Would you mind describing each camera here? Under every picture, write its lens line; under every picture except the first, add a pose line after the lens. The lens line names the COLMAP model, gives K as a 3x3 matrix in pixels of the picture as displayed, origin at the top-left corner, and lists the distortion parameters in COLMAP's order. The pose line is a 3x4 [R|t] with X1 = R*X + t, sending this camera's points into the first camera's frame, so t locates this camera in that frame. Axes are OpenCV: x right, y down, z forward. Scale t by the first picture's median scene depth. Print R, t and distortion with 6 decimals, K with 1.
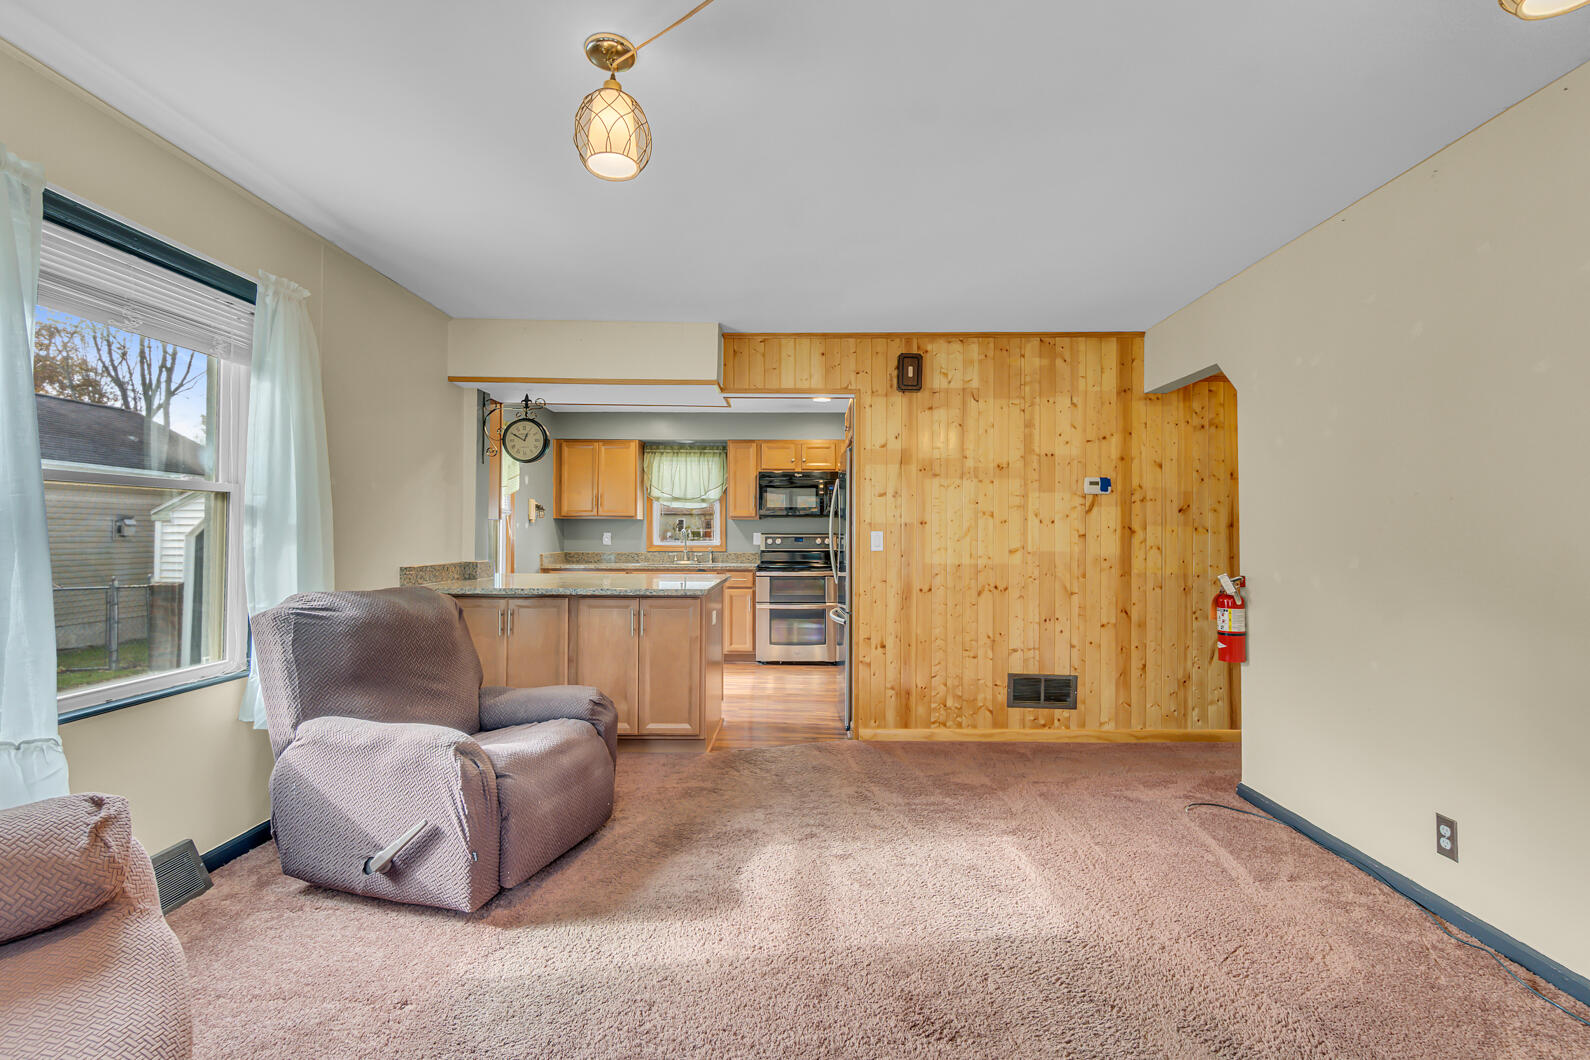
lens RADIAL K [[697.7, 0, 795.8], [0, 697.7, 525.0], [0, 0, 1]] dist [-0.001299, -0.000079]
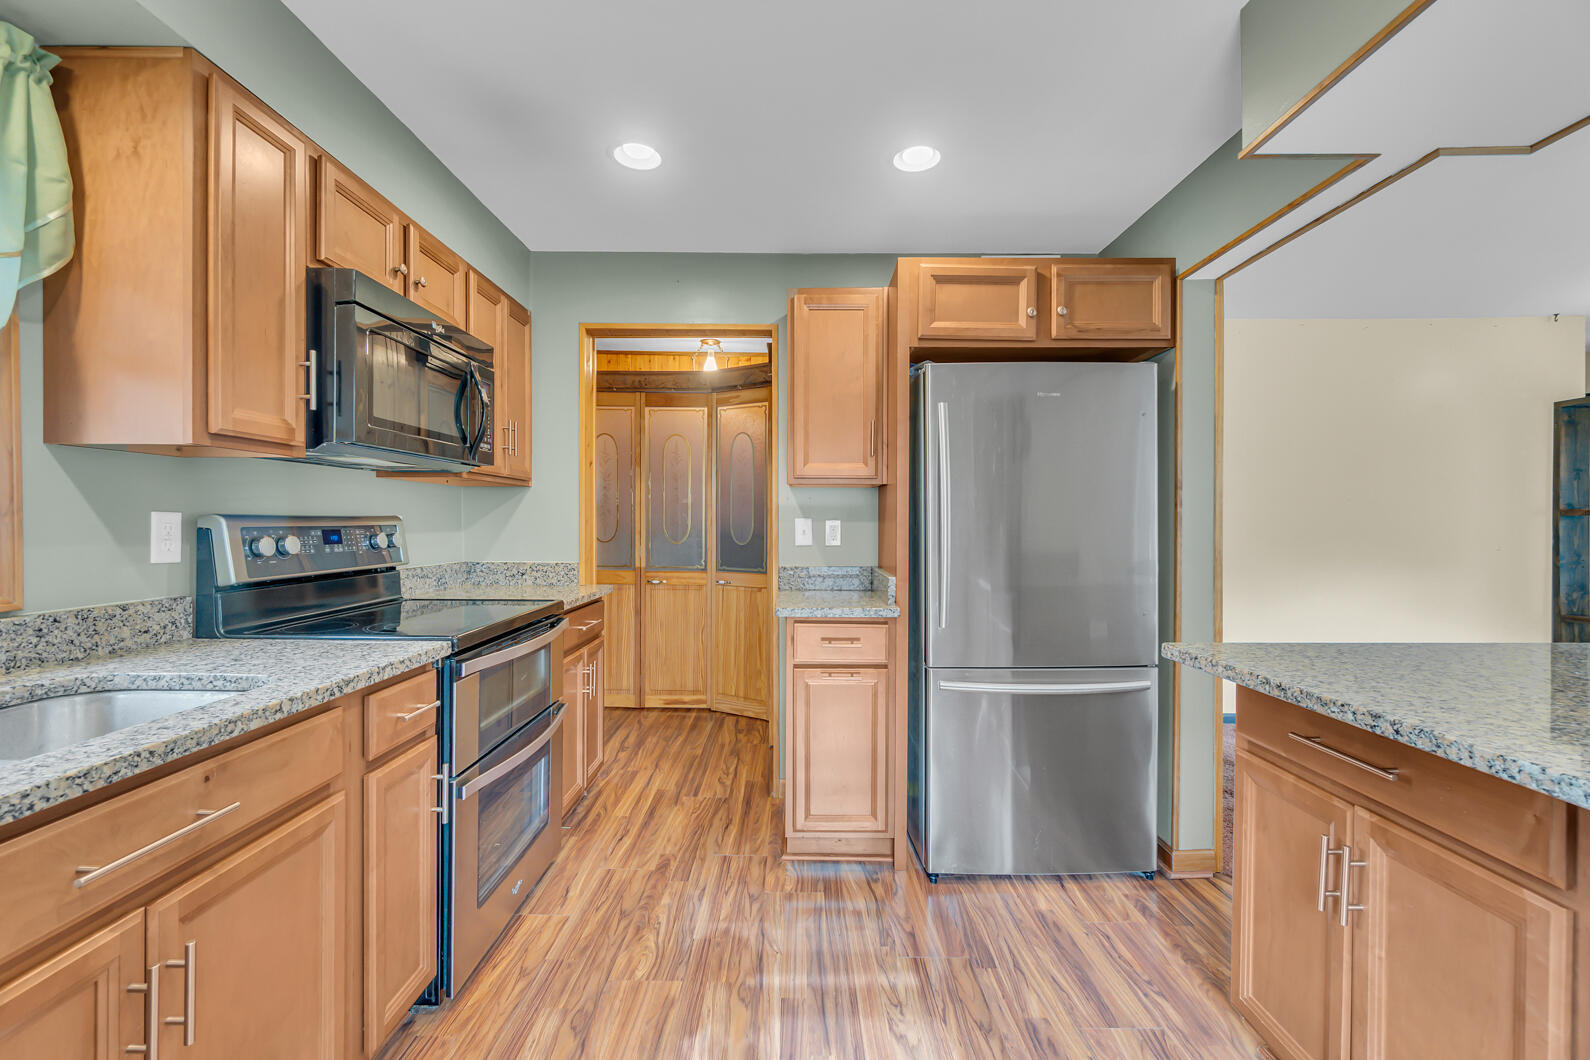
lens RADIAL K [[691.6, 0, 795.0], [0, 691.6, 530.0], [0, 0, 1]] dist [-0.014285, 0.003168]
pose [[-0.022973, -0.014477, 0.999631, -0.493659], [-0.019035, 0.999720, 0.014041, 0.017444], [-0.999555, -0.018705, -0.023242, 1.374062]]
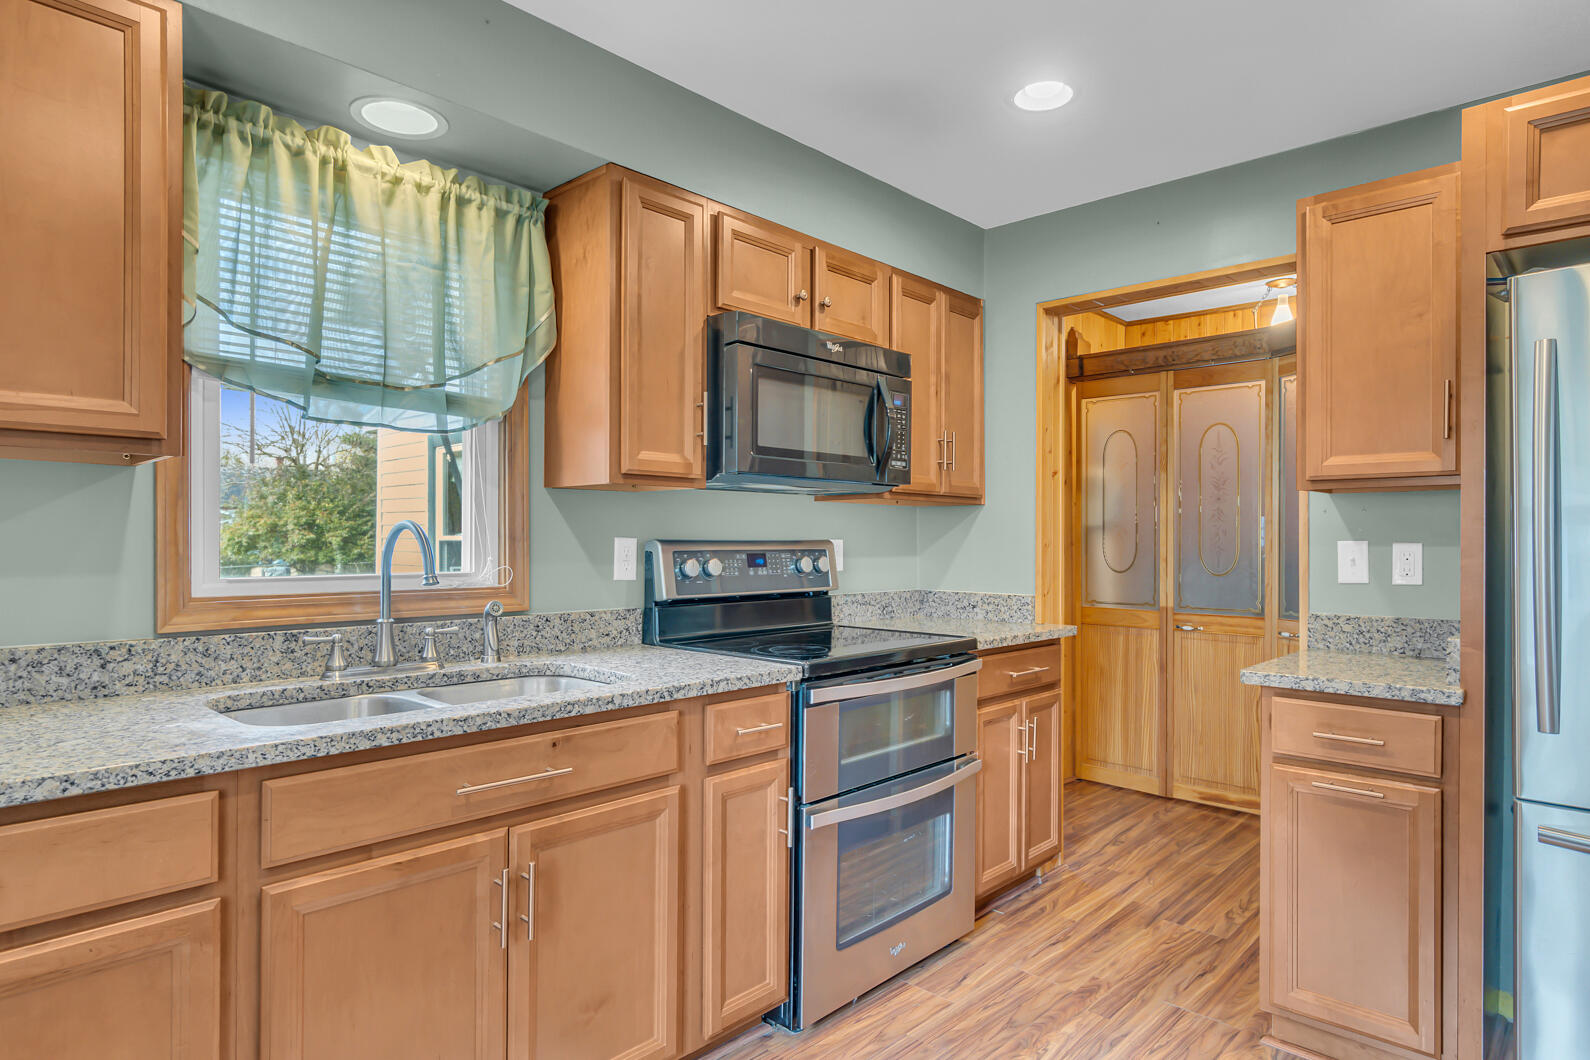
lens RADIAL K [[913.1, 0, 789.6], [0, 913.1, 544.8], [0, 0, 1]] dist [-0.003658, 0.001246]
pose [[0.674277, -0.002883, 0.738472, -0.484638], [-0.012683, 0.999800, 0.015484, 0.013041], [-0.738369, -0.019807, 0.674106, 1.213490]]
